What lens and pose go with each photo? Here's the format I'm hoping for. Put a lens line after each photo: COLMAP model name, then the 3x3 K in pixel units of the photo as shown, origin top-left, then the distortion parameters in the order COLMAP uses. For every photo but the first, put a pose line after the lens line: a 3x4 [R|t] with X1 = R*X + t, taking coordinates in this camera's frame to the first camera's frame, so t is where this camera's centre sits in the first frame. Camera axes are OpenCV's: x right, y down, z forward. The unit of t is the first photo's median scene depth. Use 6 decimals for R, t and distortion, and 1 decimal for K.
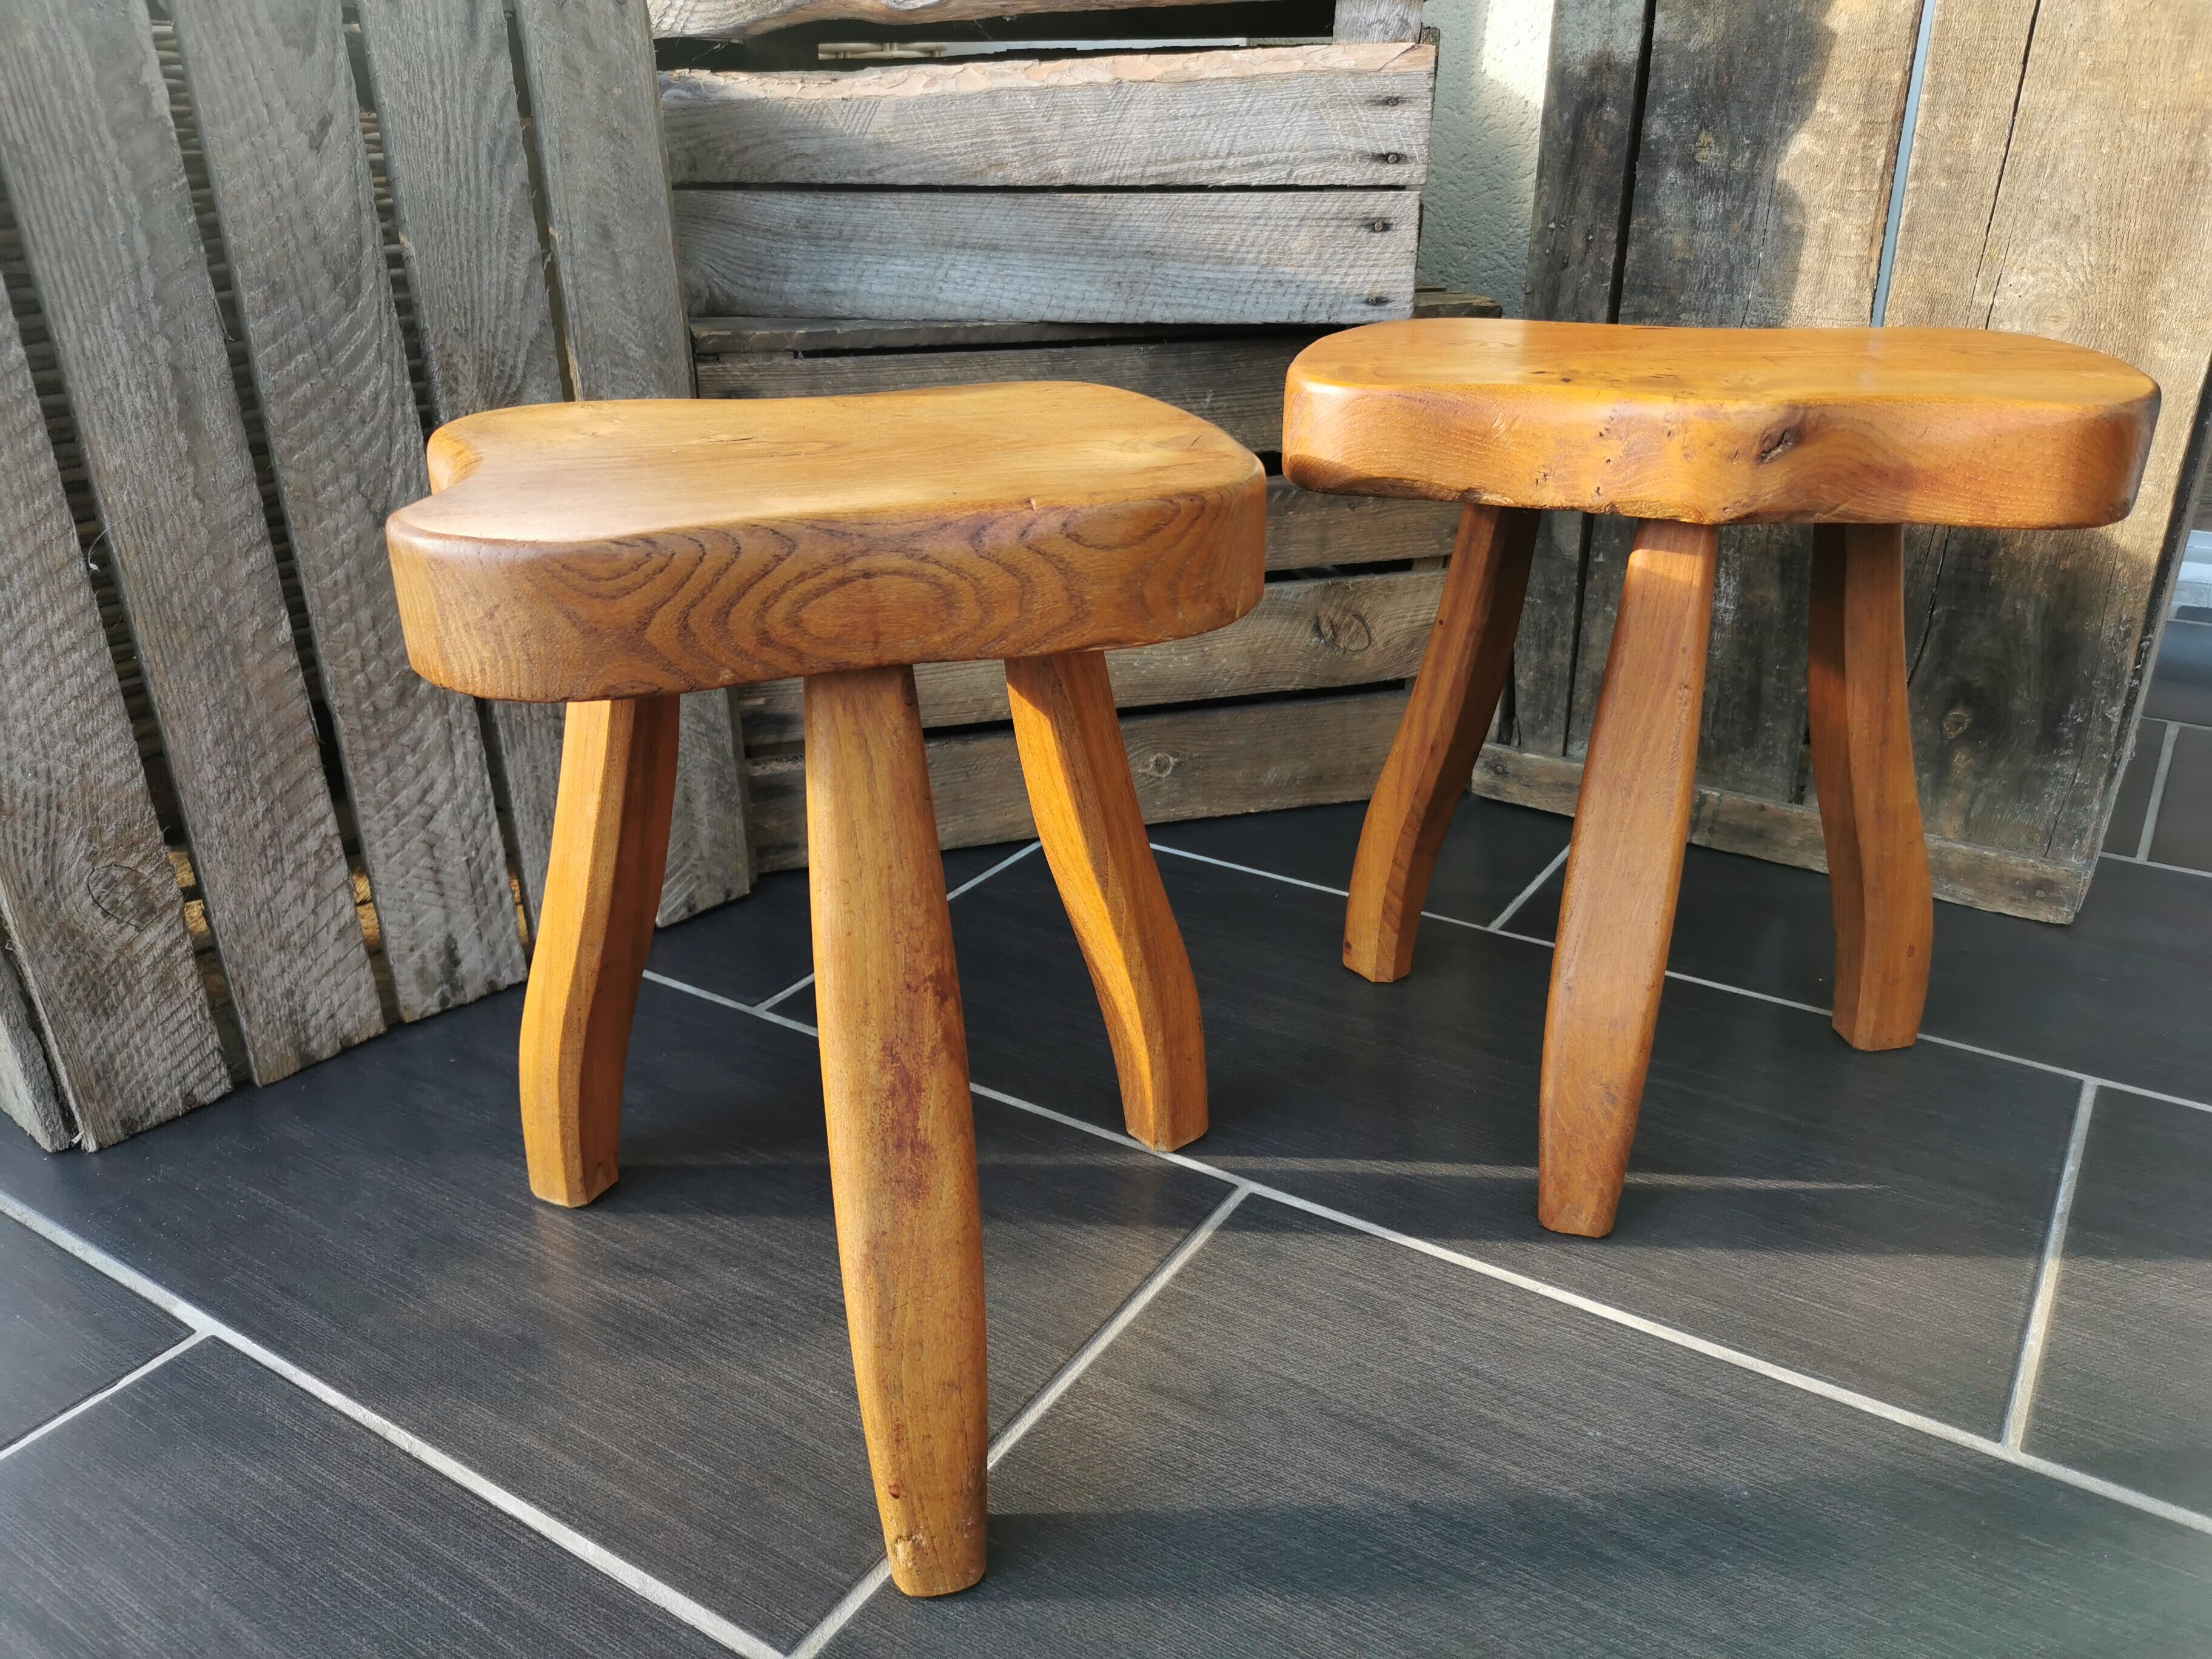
lens RADIAL K [[1718.9, 0, 1110.6], [0, 1718.9, 836.3], [0, 0, 1]] dist [0.052694, -0.054825]
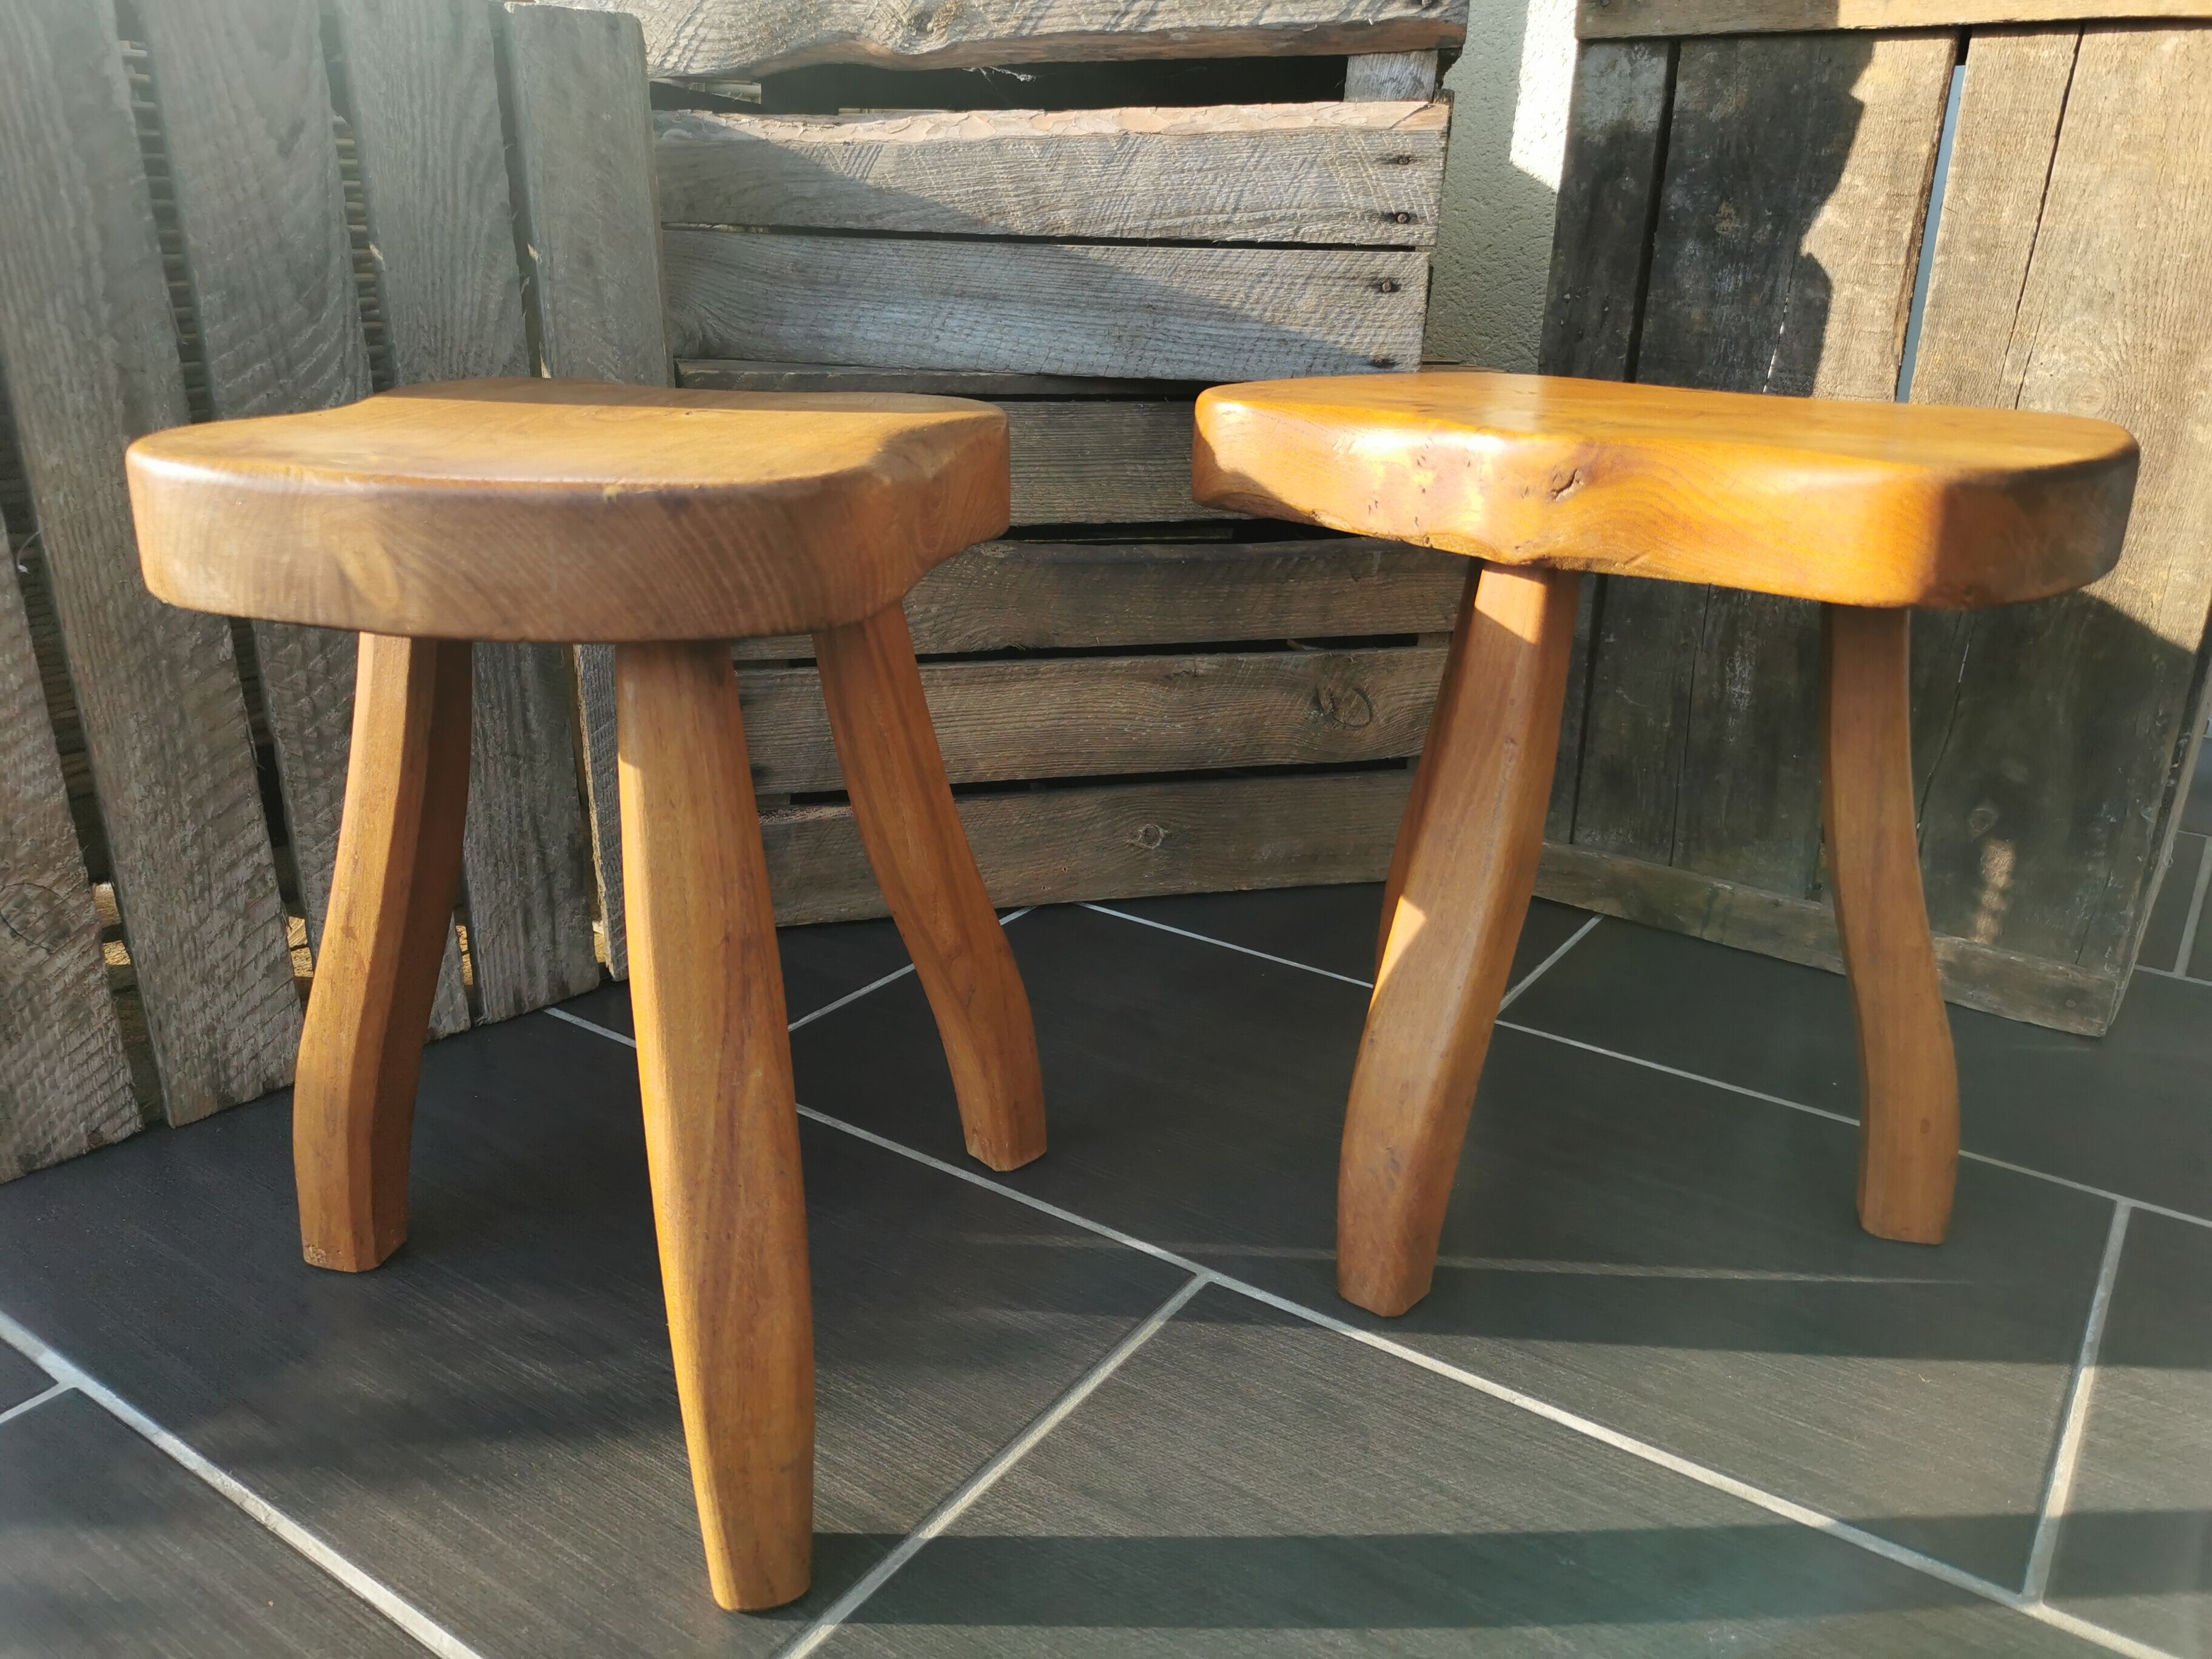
lens RADIAL K [[1712.8, 0, 1109.4], [0, 1712.8, 836.7], [0, 0, 1]] dist [0.056159, -0.058605]
pose [[0.999135, 0.037495, -0.018010, 0.030029], [-0.038508, 0.997474, -0.059695, 0.021452], [0.015726, 0.060337, 0.998054, 0.051428]]
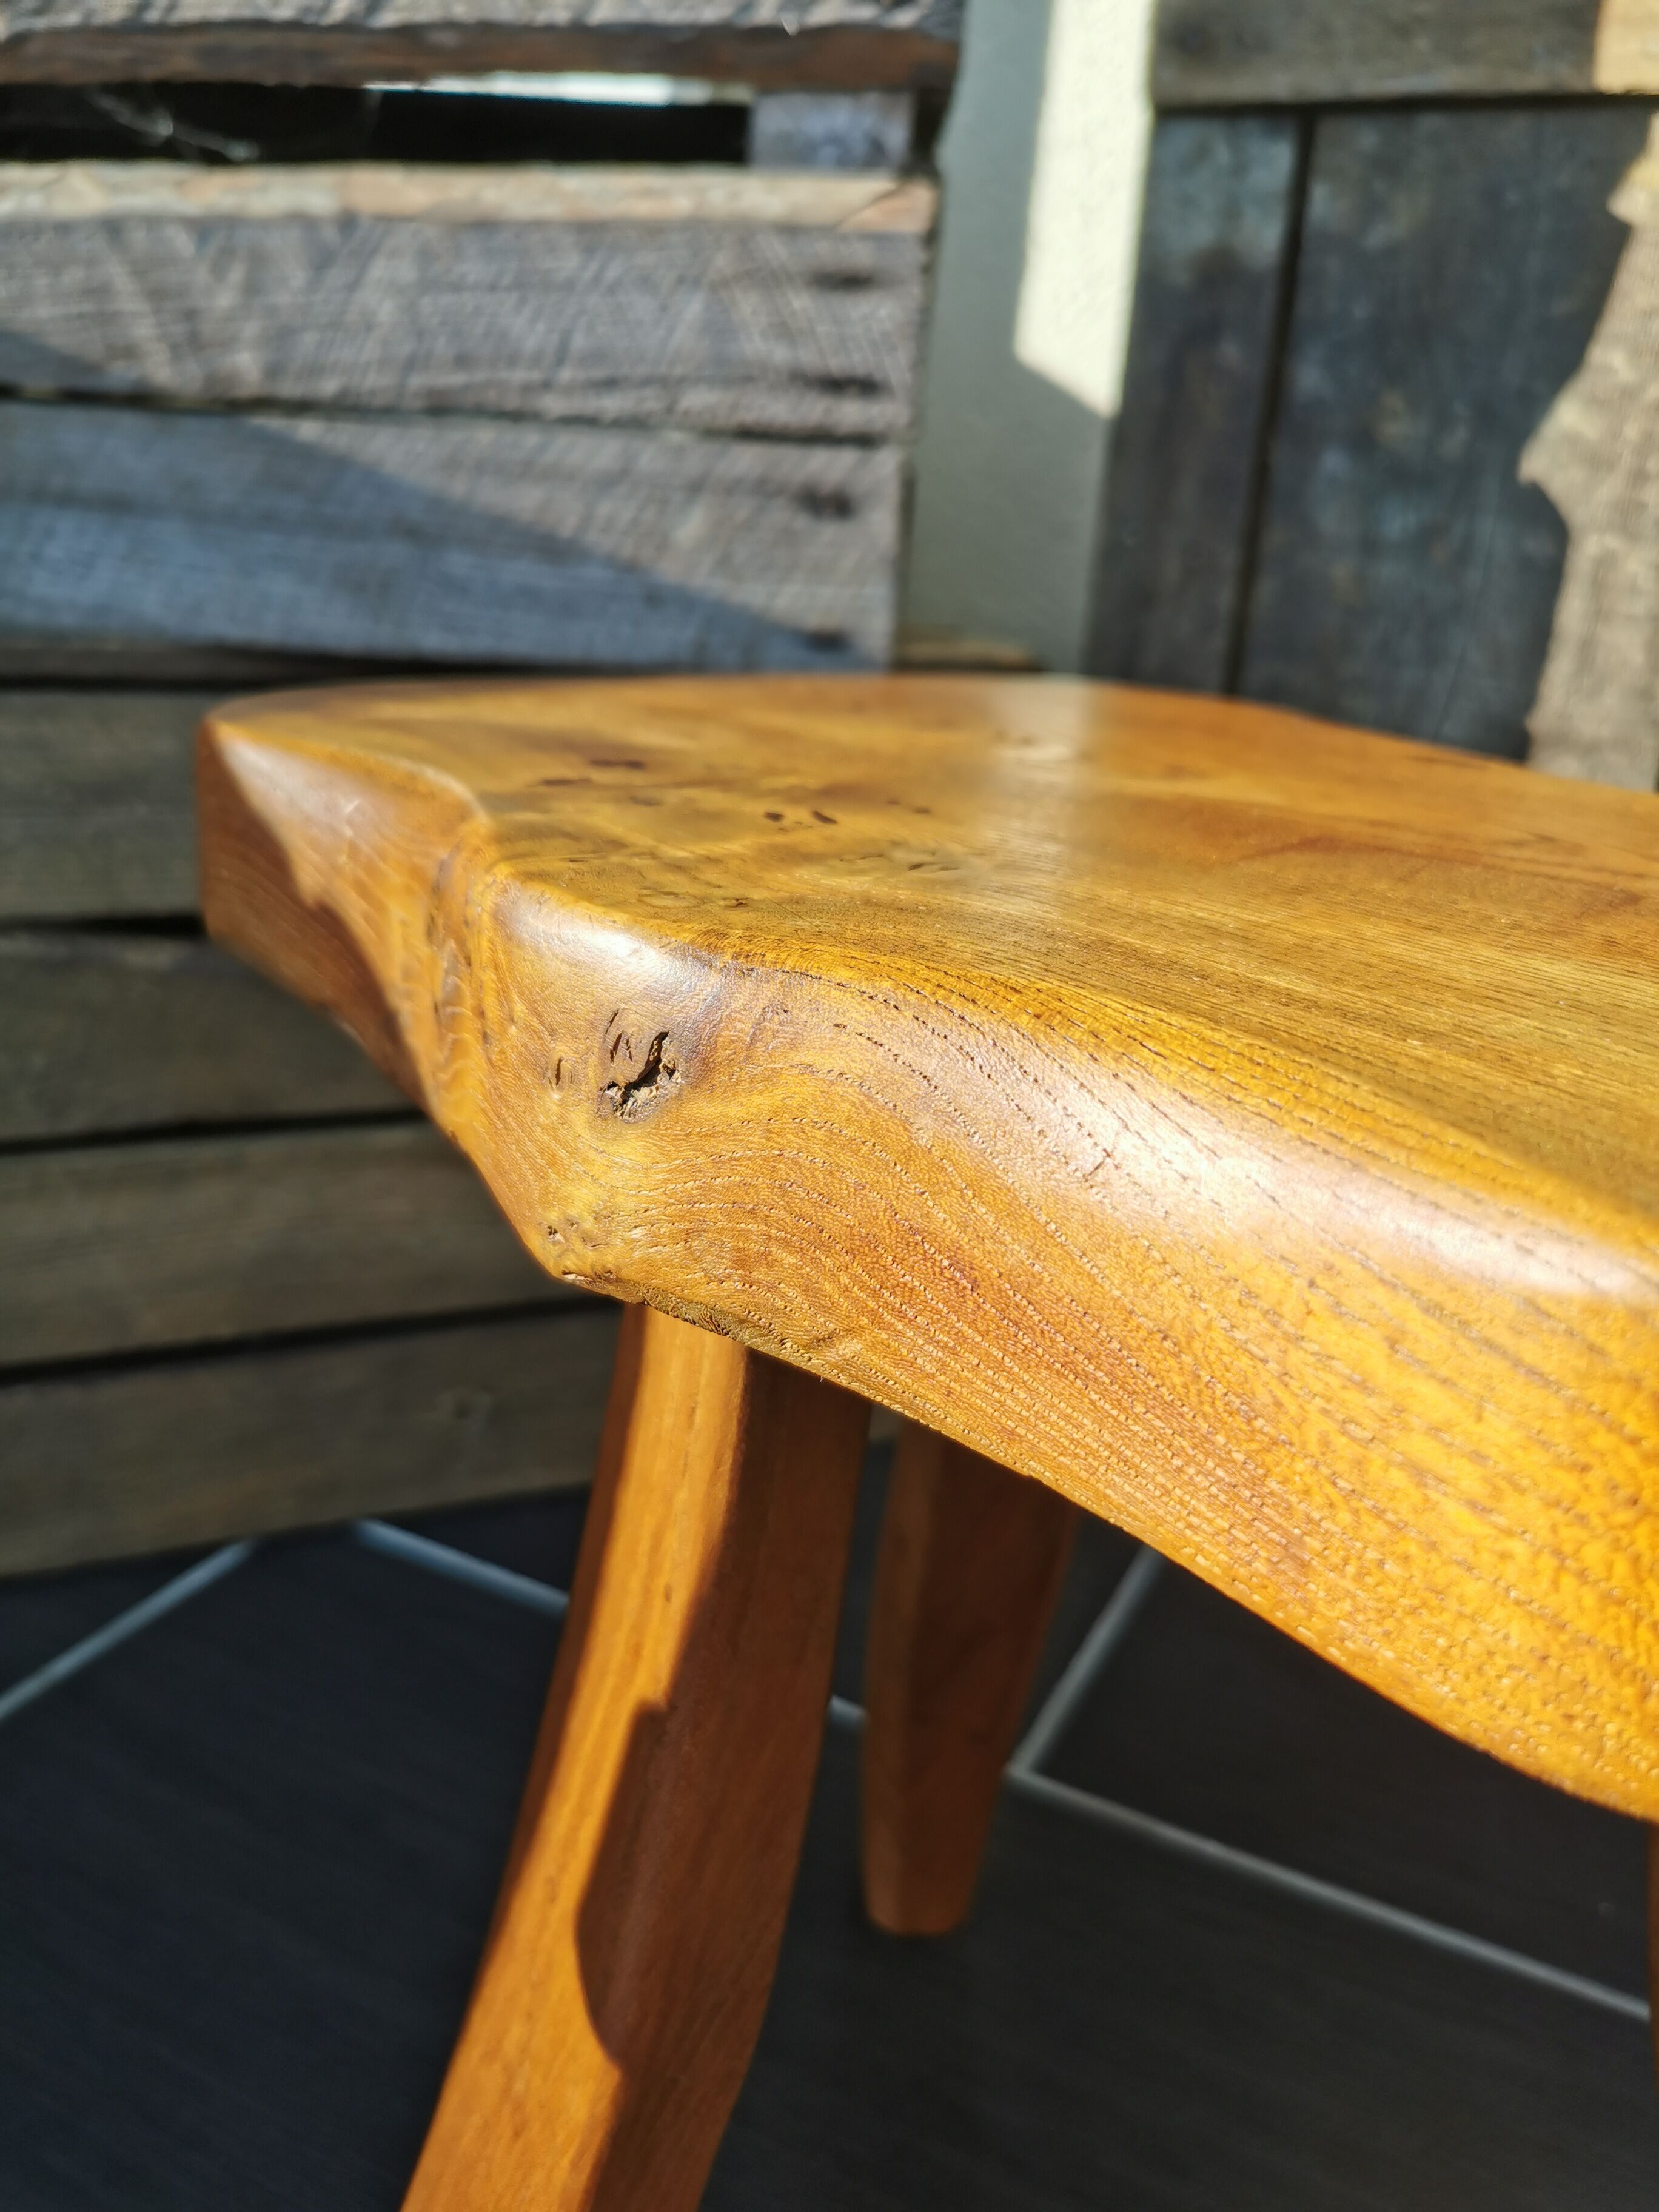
lens RADIAL K [[1799.2, 0, 827.7], [0, 1799.2, 1098.3], [0, 0, 1]] dist [-0.010645, -0.003339]
pose [[0.993668, 0.026423, 0.109204, 0.103269], [-0.019457, 0.997736, -0.064372, -0.137349], [-0.110658, 0.061839, 0.991933, 0.475997]]
